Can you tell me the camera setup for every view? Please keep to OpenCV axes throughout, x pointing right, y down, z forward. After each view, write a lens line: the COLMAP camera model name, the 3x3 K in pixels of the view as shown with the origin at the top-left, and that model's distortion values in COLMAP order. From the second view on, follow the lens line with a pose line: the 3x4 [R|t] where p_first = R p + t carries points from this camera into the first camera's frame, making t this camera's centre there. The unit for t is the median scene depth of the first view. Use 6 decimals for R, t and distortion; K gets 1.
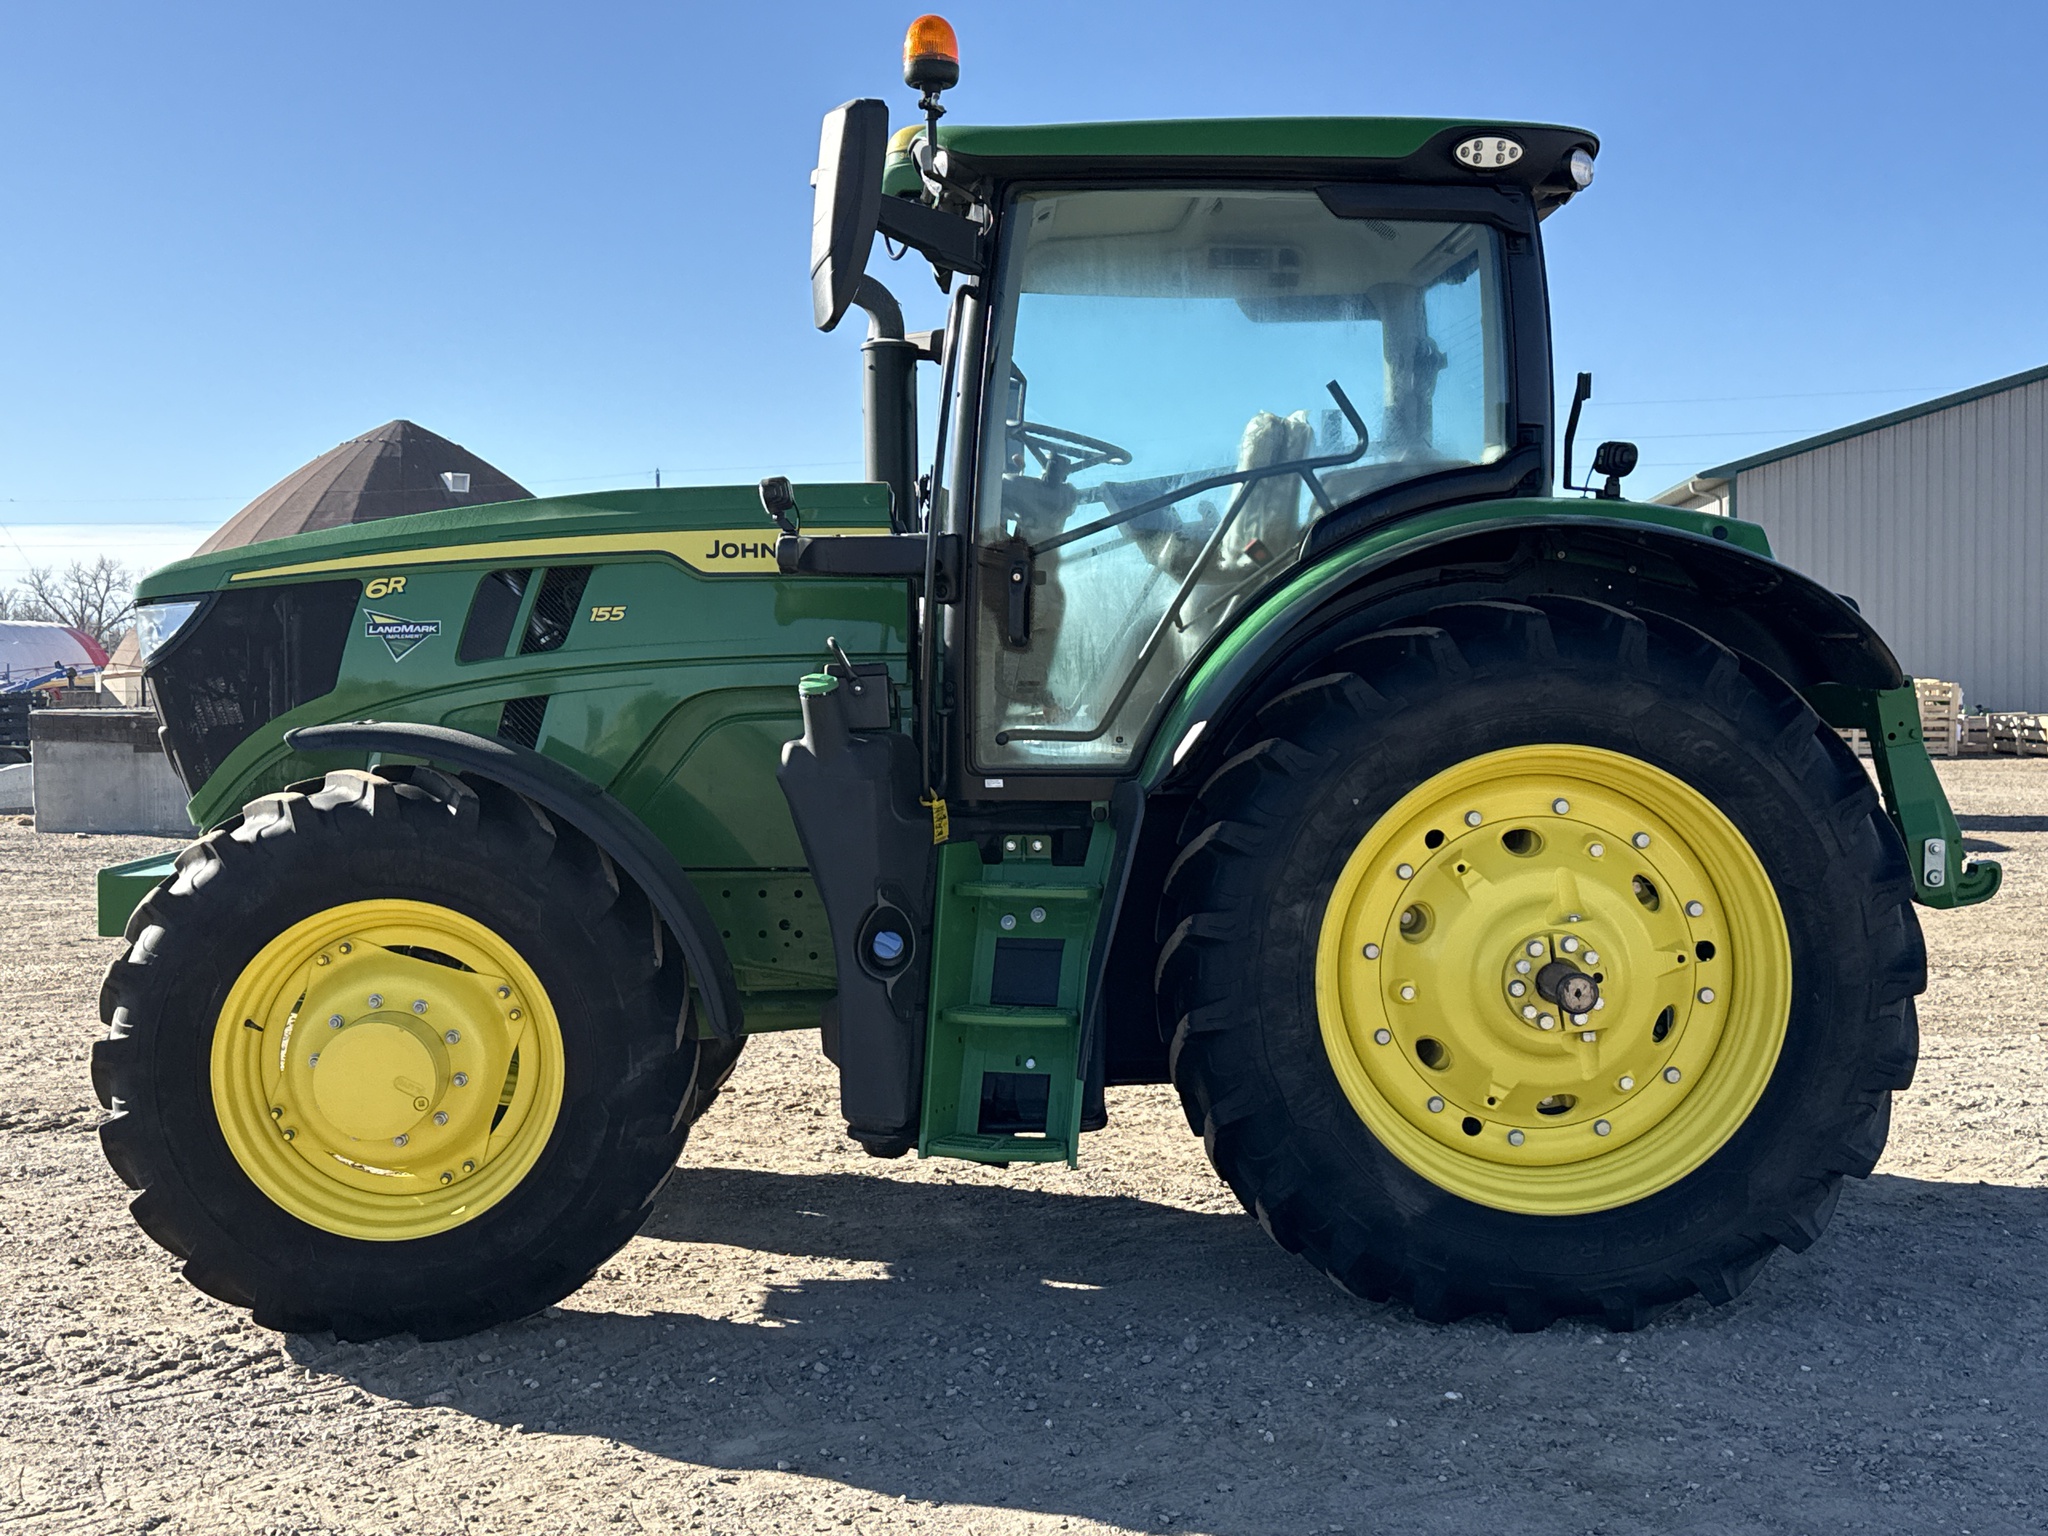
lens RADIAL K [[1503.1, 0, 1117.6], [0, 1503.1, 772.6], [0, 0, 1]] dist [0.066978, -0.070581]
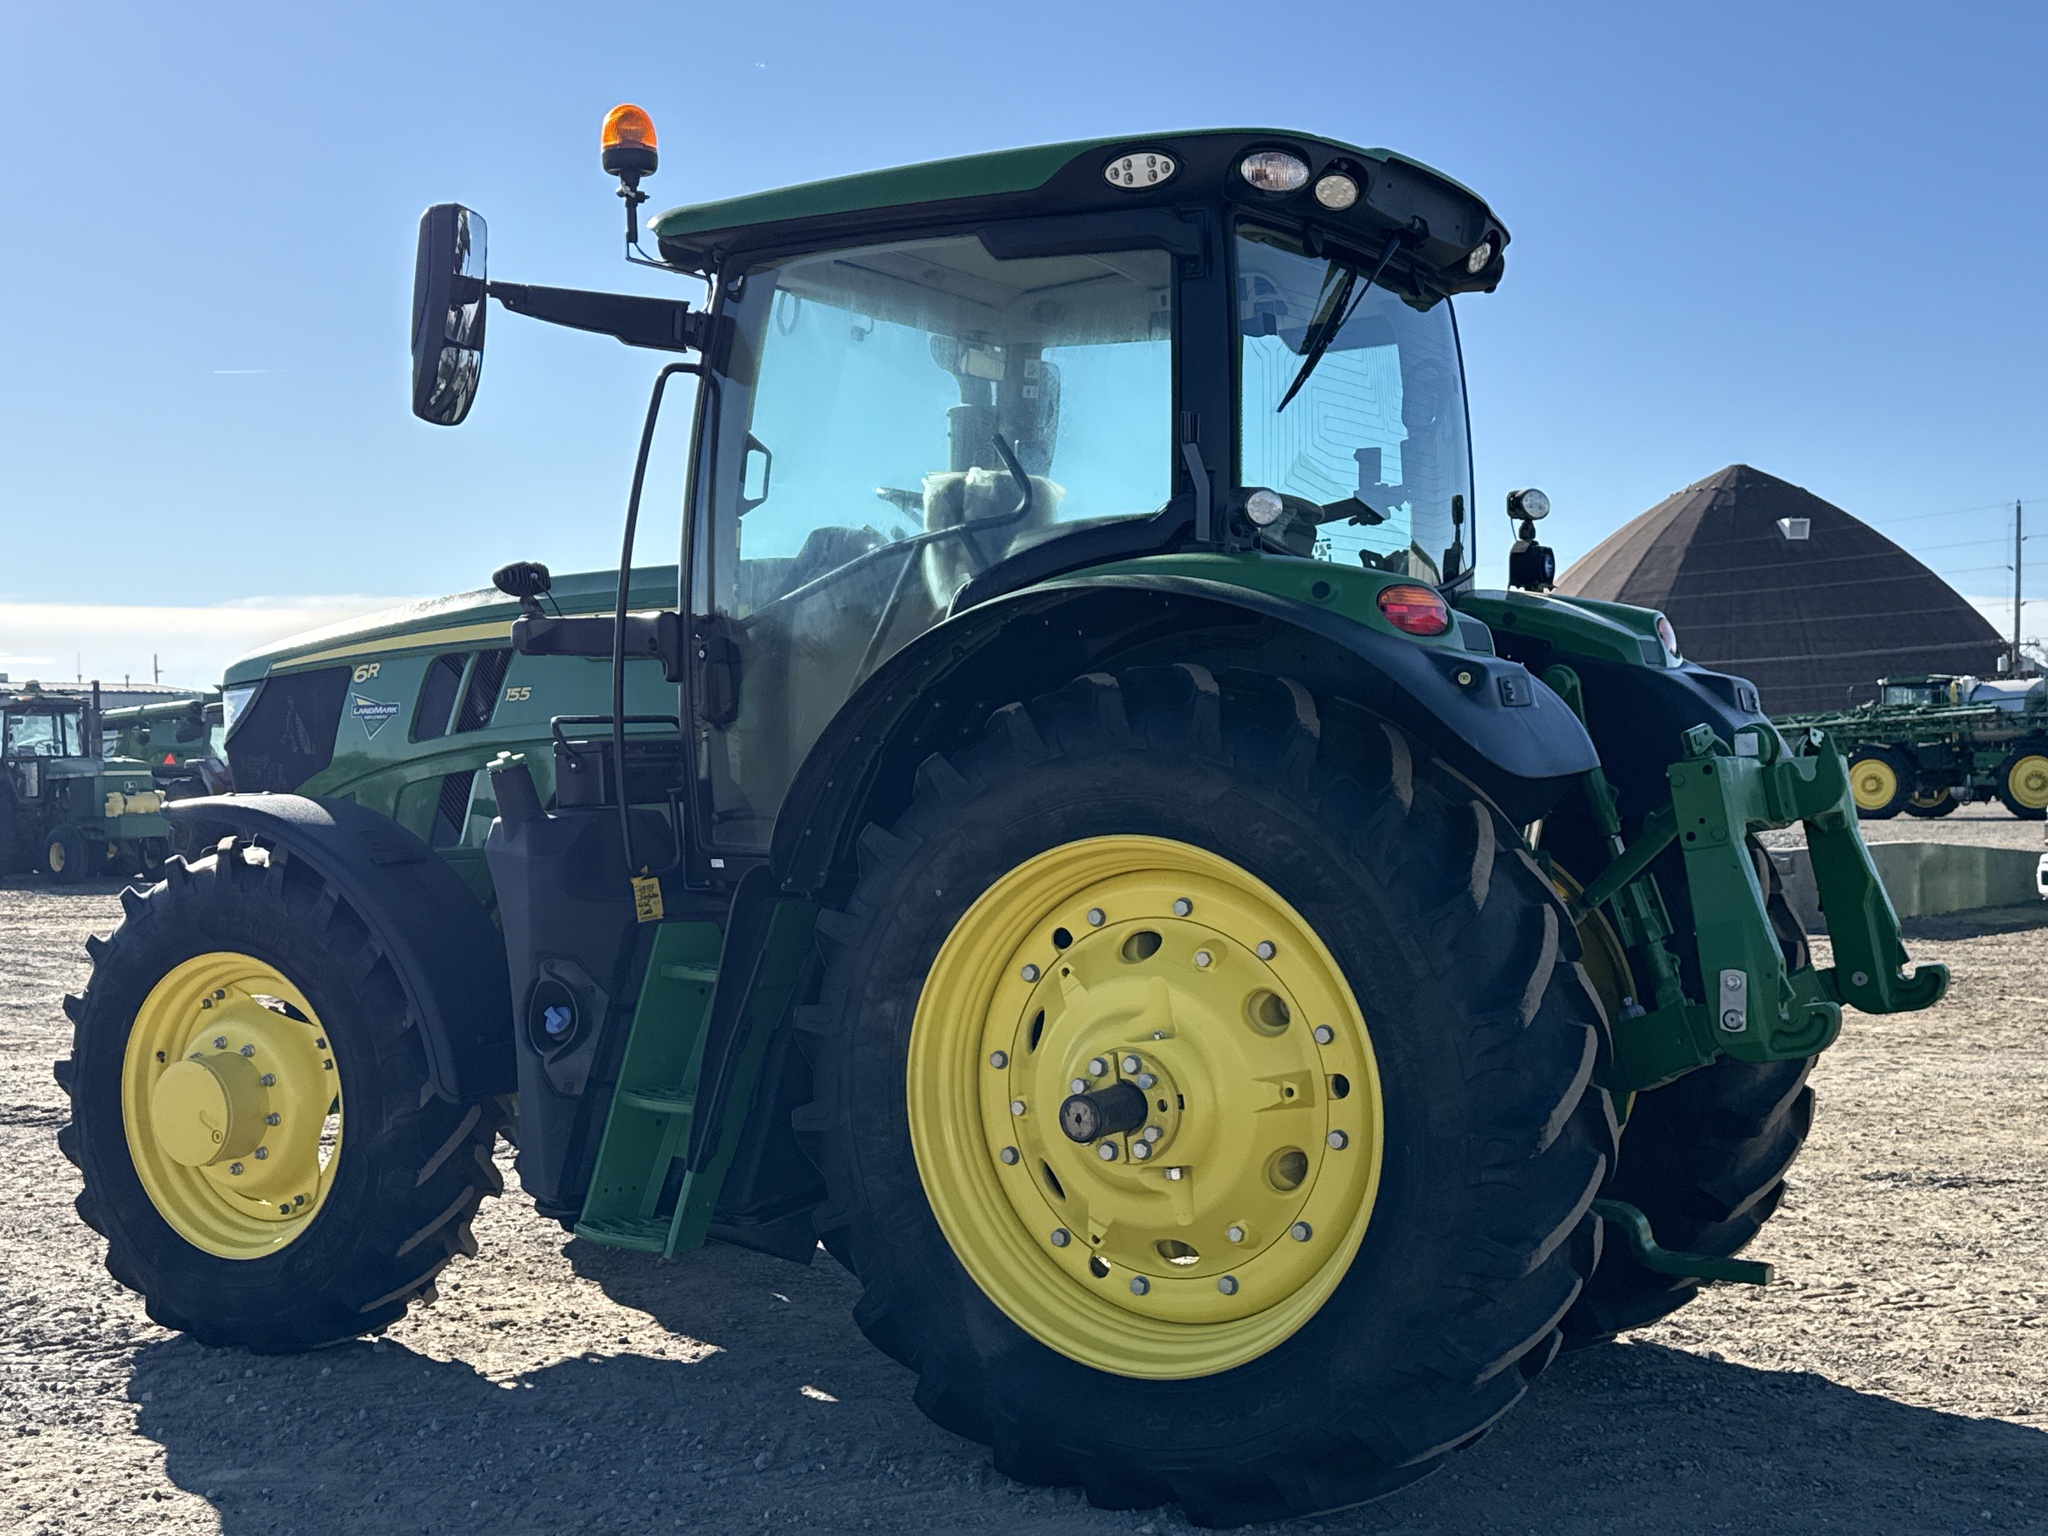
lens RADIAL K [[1665.7, 0, 1021.1], [0, 1665.7, 816.8], [0, 0, 1]] dist [0.044513, -0.000134]
pose [[0.924165, 0.017762, -0.381579, 0.552276], [-0.027422, 0.999426, -0.019893, -0.007641], [0.381007, 0.028848, 0.924122, 0.074635]]
